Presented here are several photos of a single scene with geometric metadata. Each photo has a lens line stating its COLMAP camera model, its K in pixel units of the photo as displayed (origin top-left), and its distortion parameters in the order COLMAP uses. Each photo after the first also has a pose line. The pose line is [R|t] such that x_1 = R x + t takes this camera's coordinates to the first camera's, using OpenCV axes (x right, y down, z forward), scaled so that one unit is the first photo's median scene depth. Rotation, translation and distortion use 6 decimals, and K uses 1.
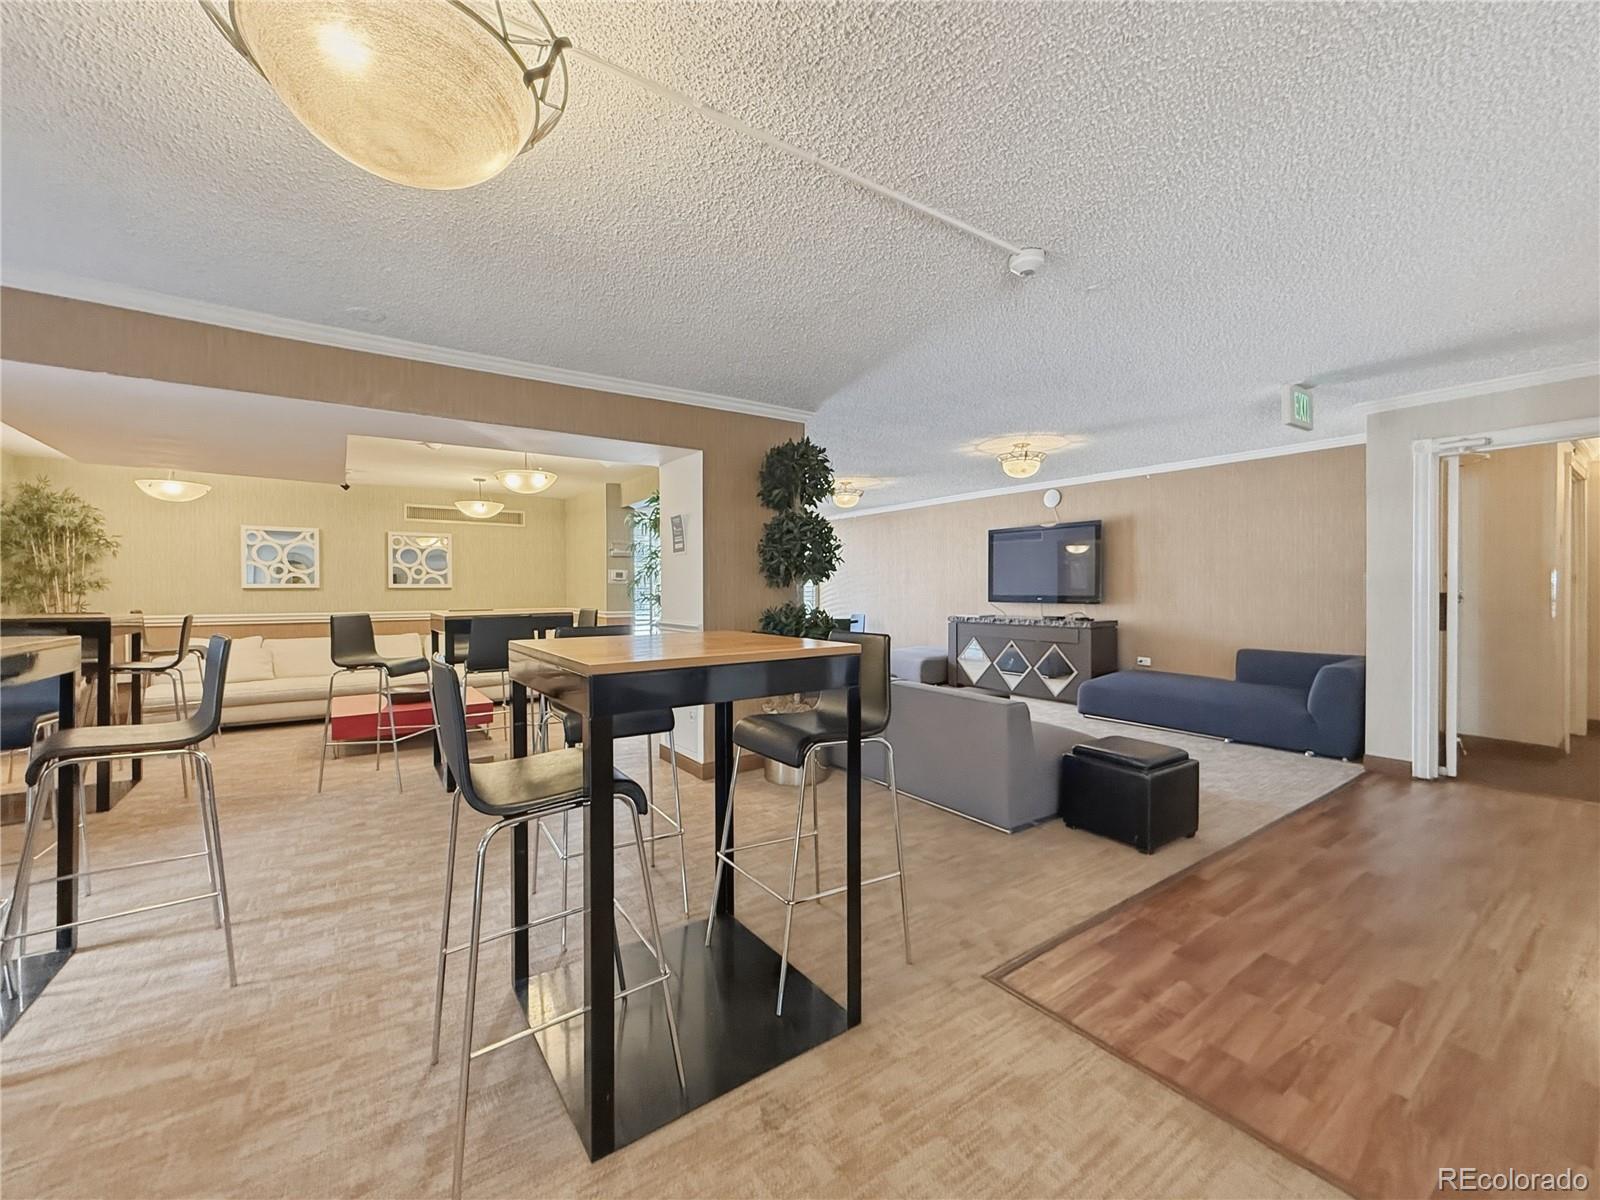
lens RADIAL K [[661.3, 0, 800.0], [0, 661.3, 573.9], [0, 0, 1]] dist [0.000624, 0.000217]
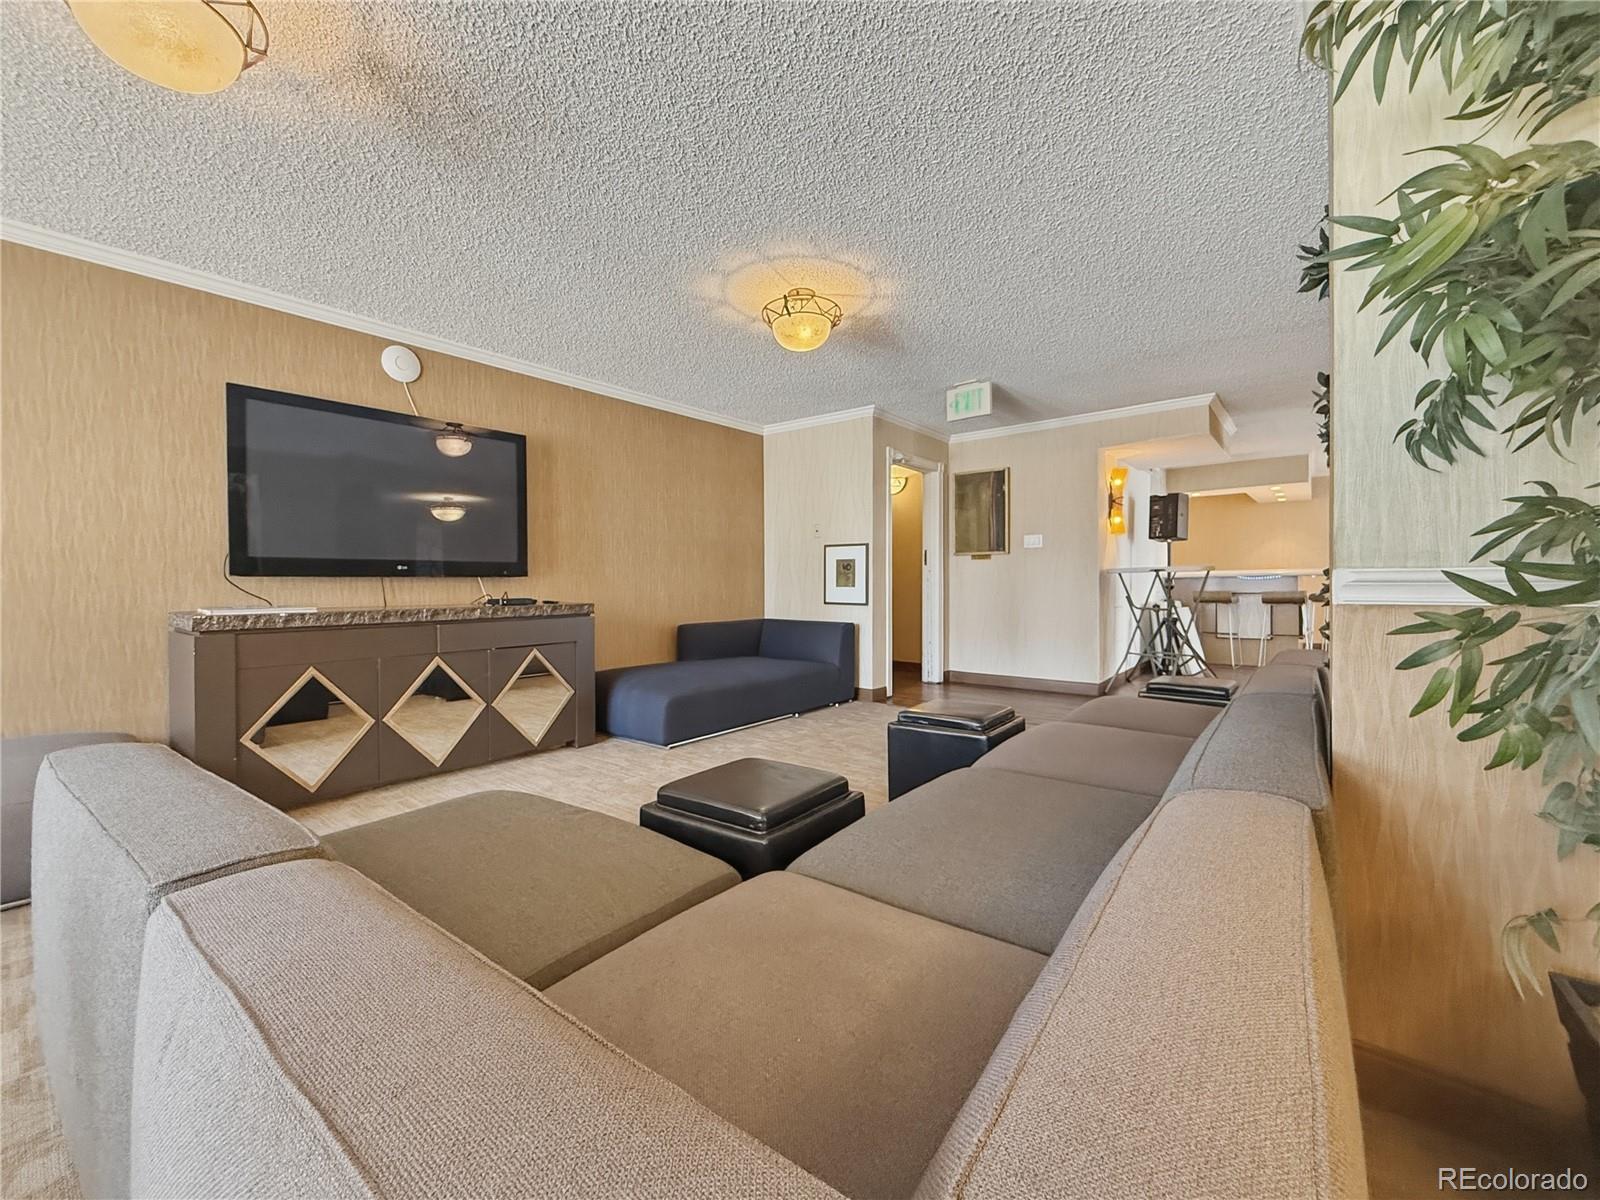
lens RADIAL K [[661.3, 0, 800.0], [0, 661.3, 573.9], [0, 0, 1]] dist [0.000624, 0.000217]
pose [[-0.283916, 0.003873, 0.958841, -0.183885], [-0.026431, 0.999580, -0.011864, 0.042151], [-0.958485, -0.028712, -0.283694, 0.882418]]
